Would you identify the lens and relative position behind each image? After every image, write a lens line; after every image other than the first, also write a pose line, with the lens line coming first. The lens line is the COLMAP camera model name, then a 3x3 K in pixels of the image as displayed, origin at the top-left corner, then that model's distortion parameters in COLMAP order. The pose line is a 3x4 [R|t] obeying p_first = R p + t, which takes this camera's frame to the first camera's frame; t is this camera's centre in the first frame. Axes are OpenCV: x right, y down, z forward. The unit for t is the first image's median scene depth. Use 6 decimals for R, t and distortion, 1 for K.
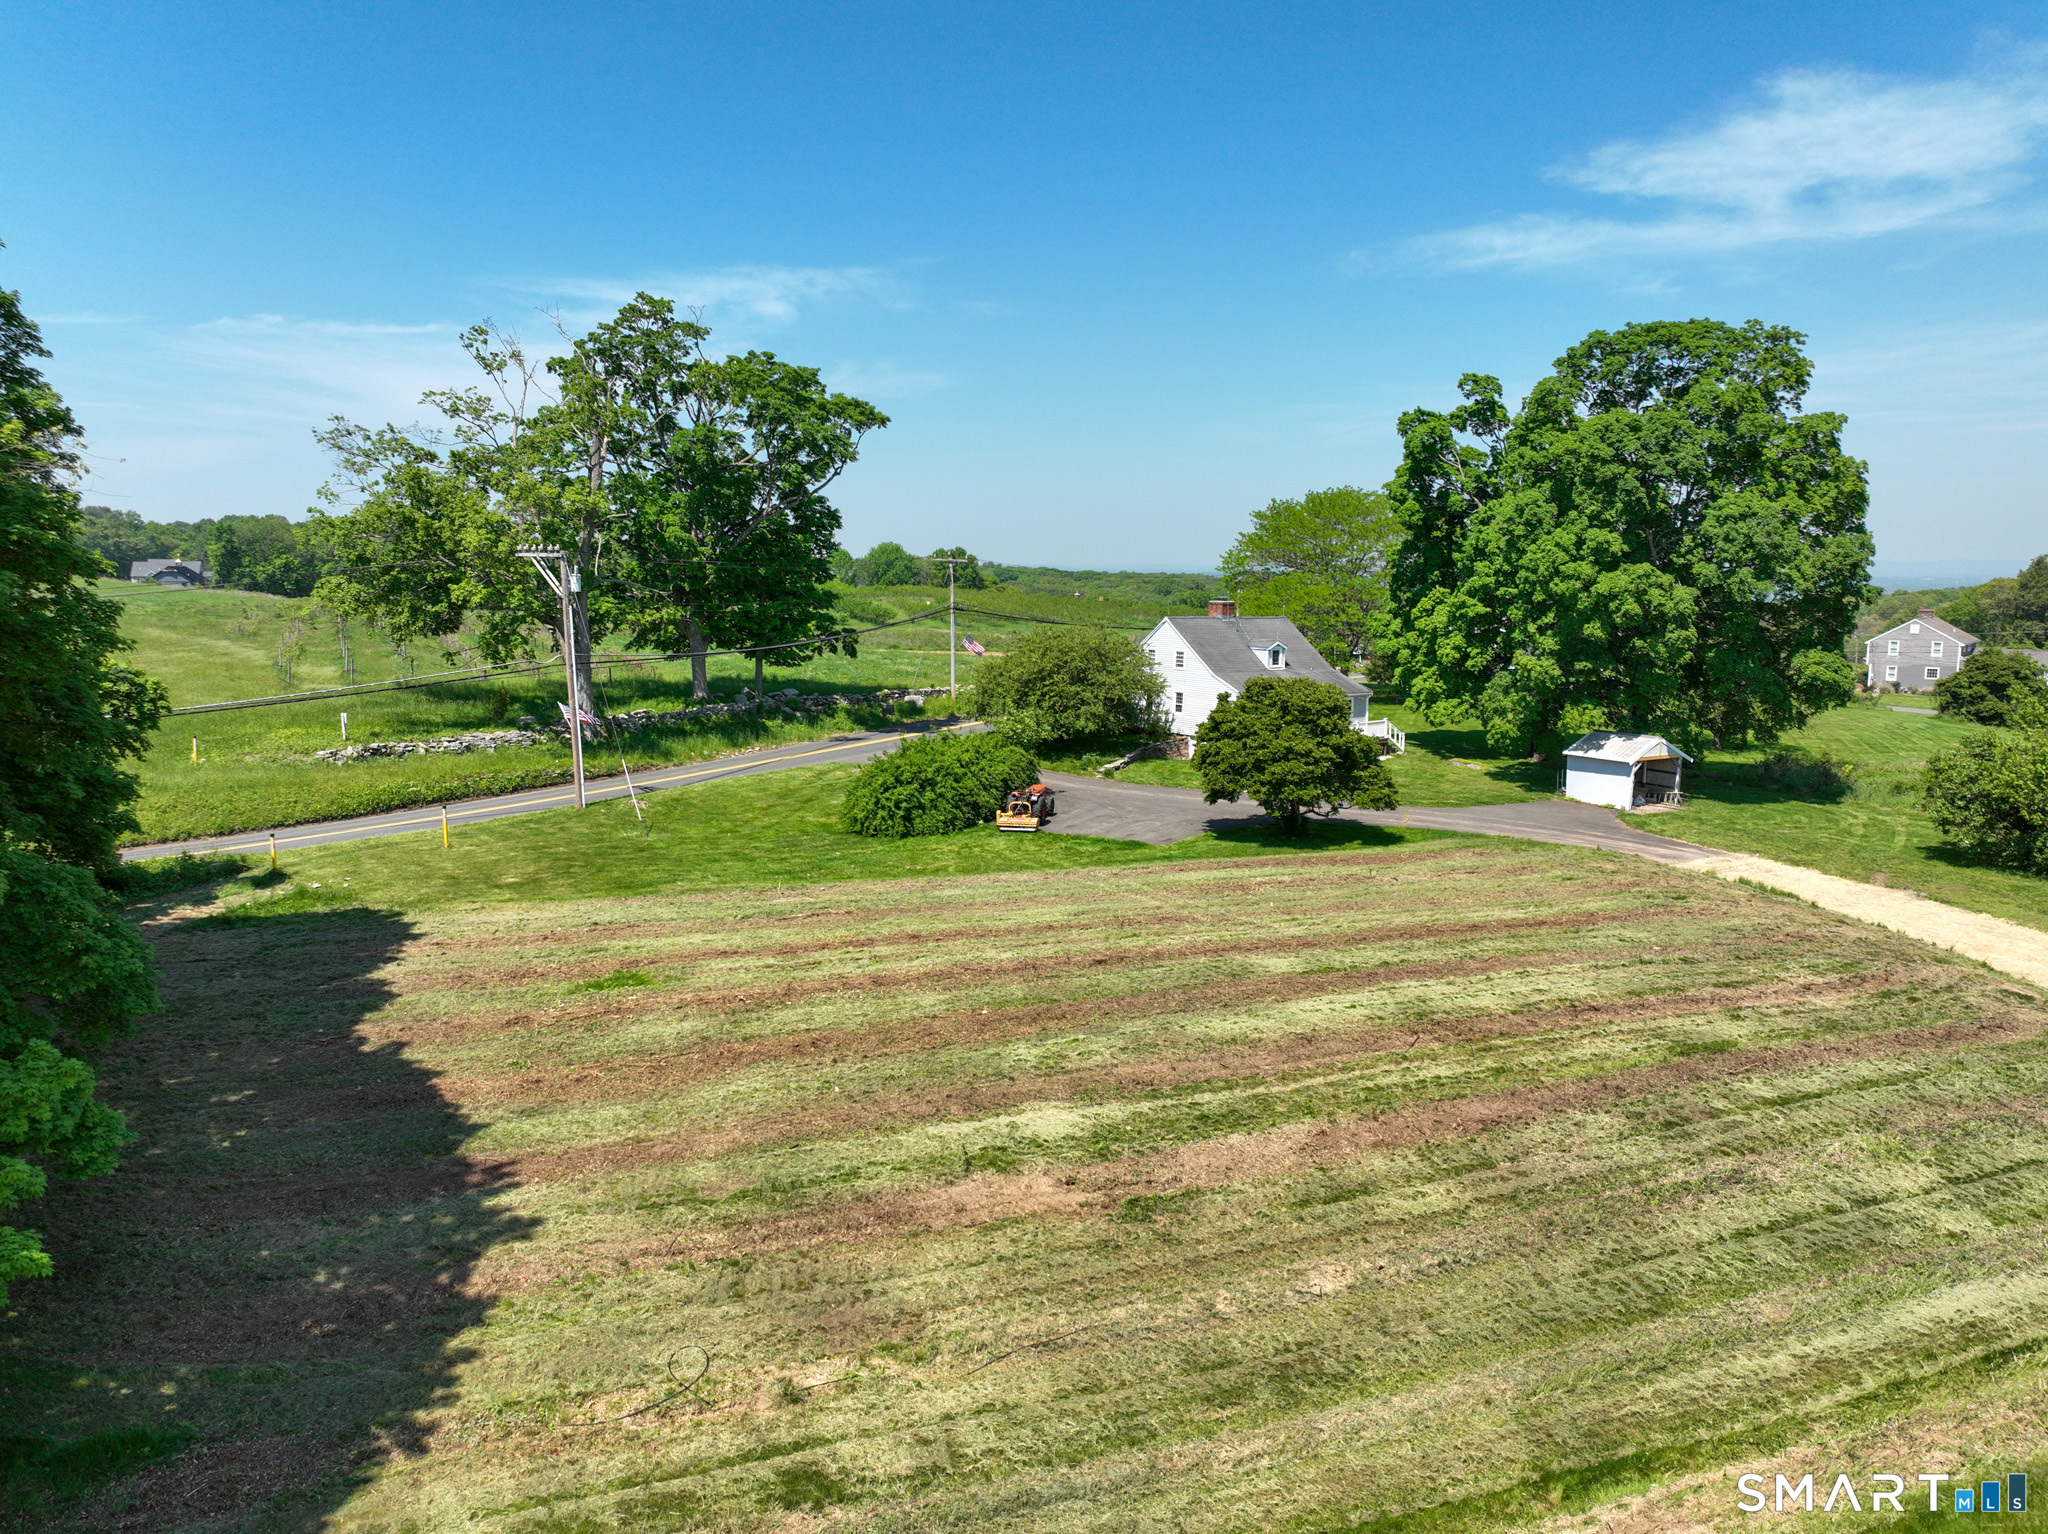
lens RADIAL K [[1434.6, 0, 1022.9], [0, 1434.6, 762.8], [0, 0, 1]] dist [-0.003068, 0.016249]
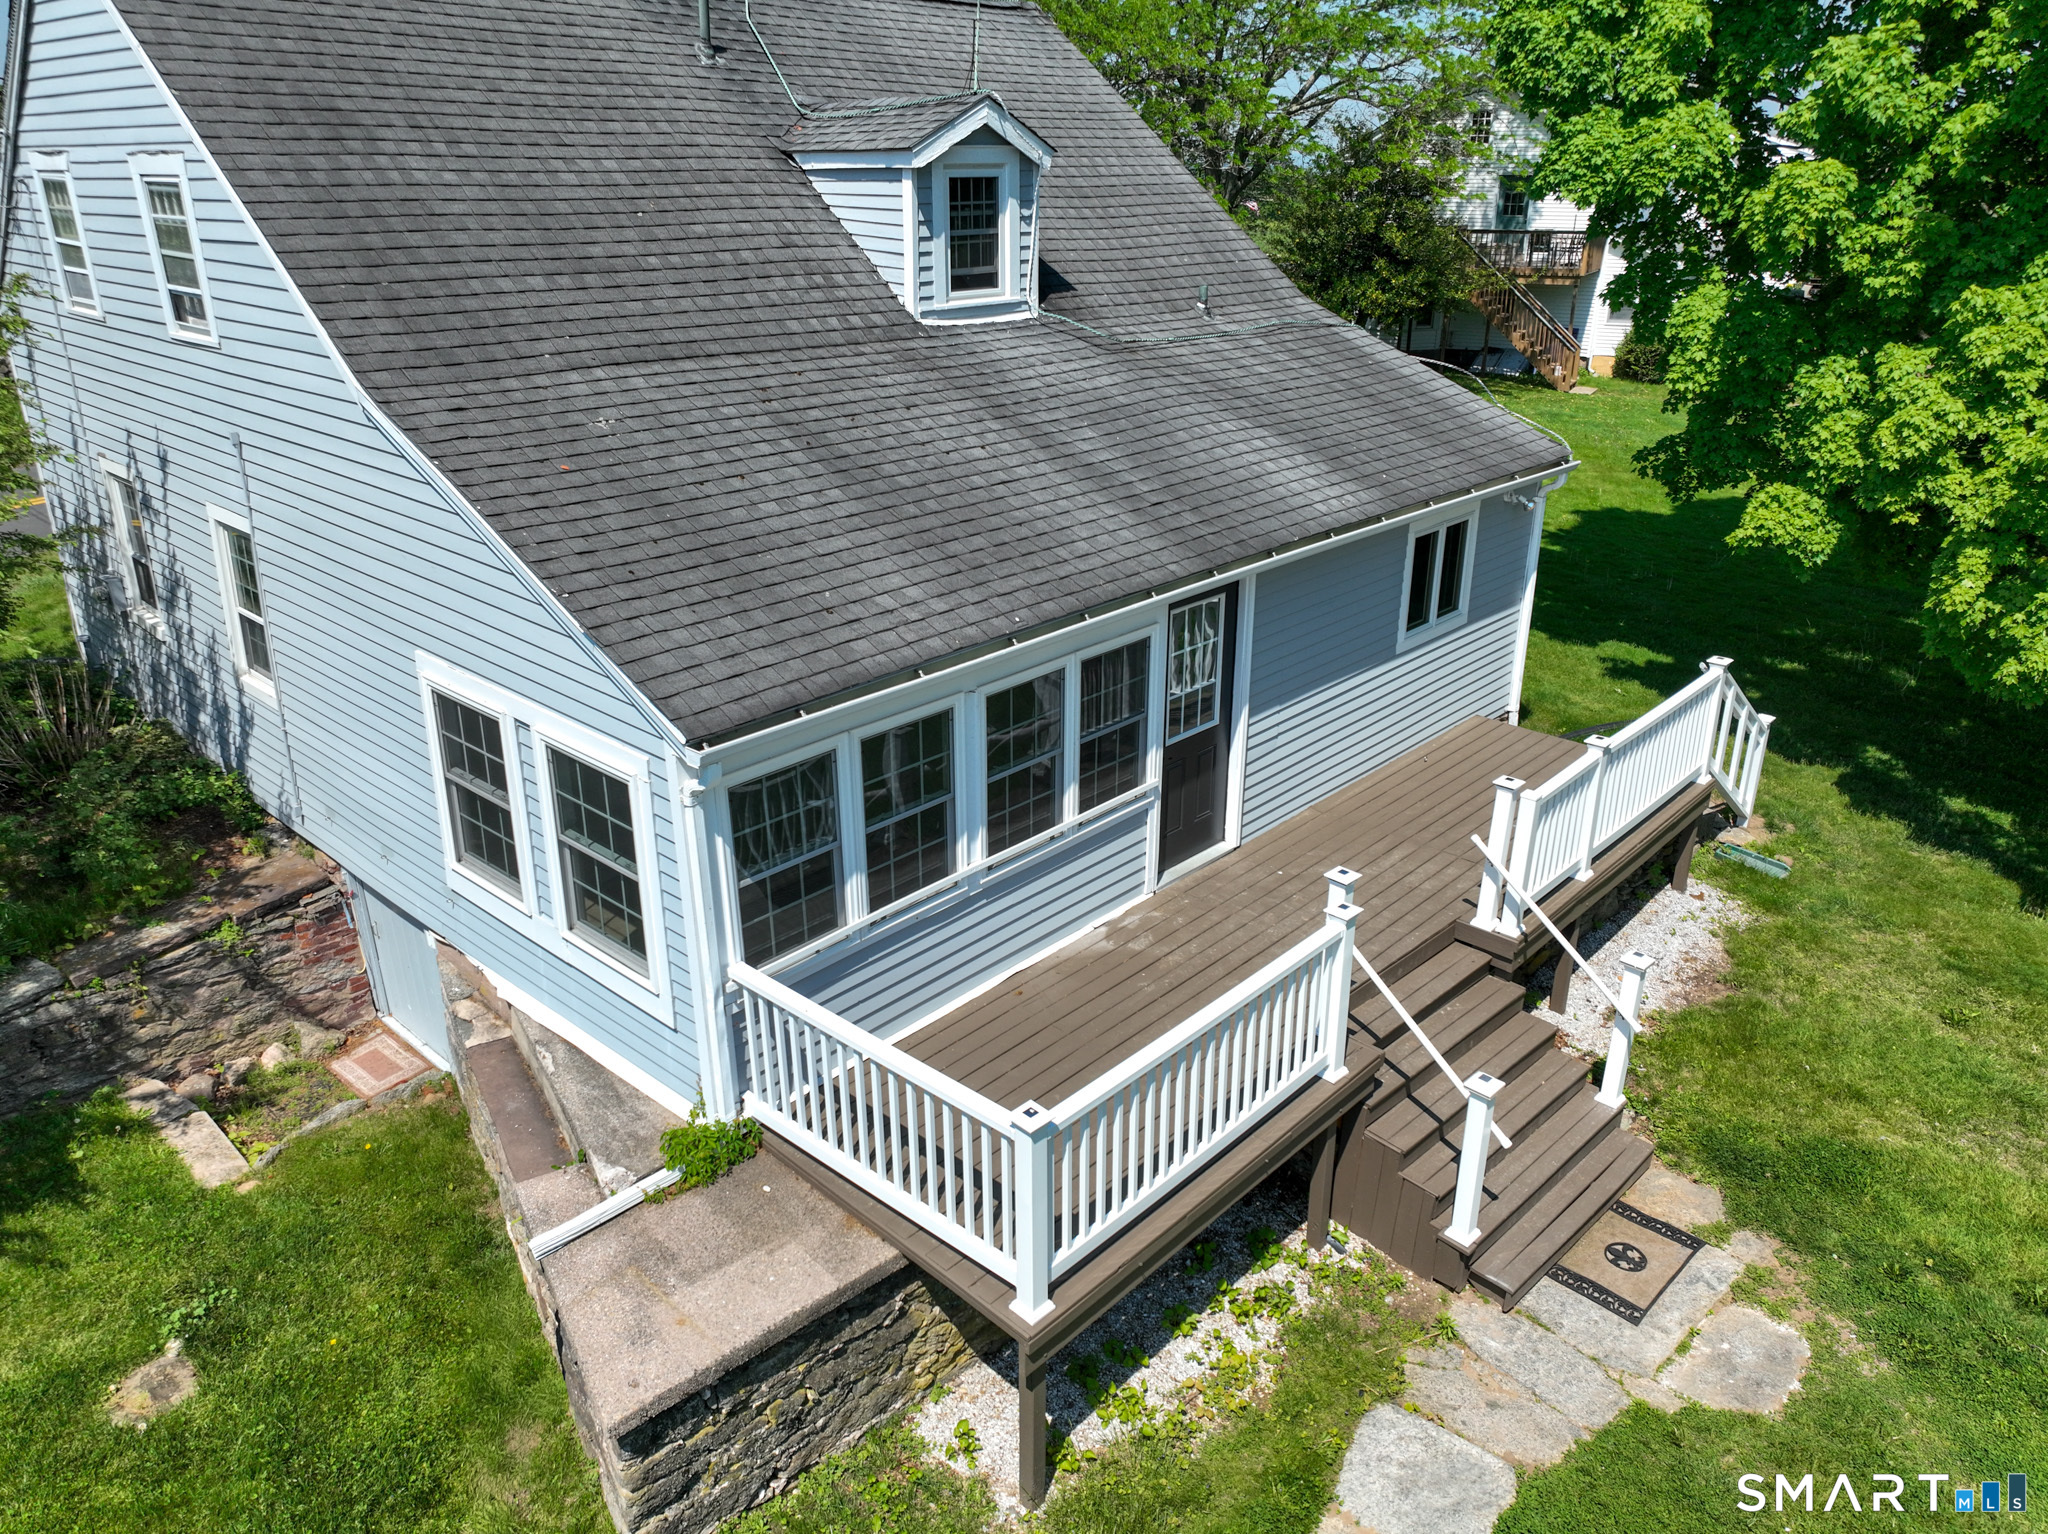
lens RADIAL K [[1434.6, 0, 1020.6], [0, 1434.6, 764.7], [0, 0, 1]] dist [-0.003068, 0.016249]
pose [[0.985407, -0.069006, 0.155599, 0.167616], [0.025939, 0.964338, 0.263400, -0.064698], [-0.168226, -0.255520, 0.952055, 0.917834]]
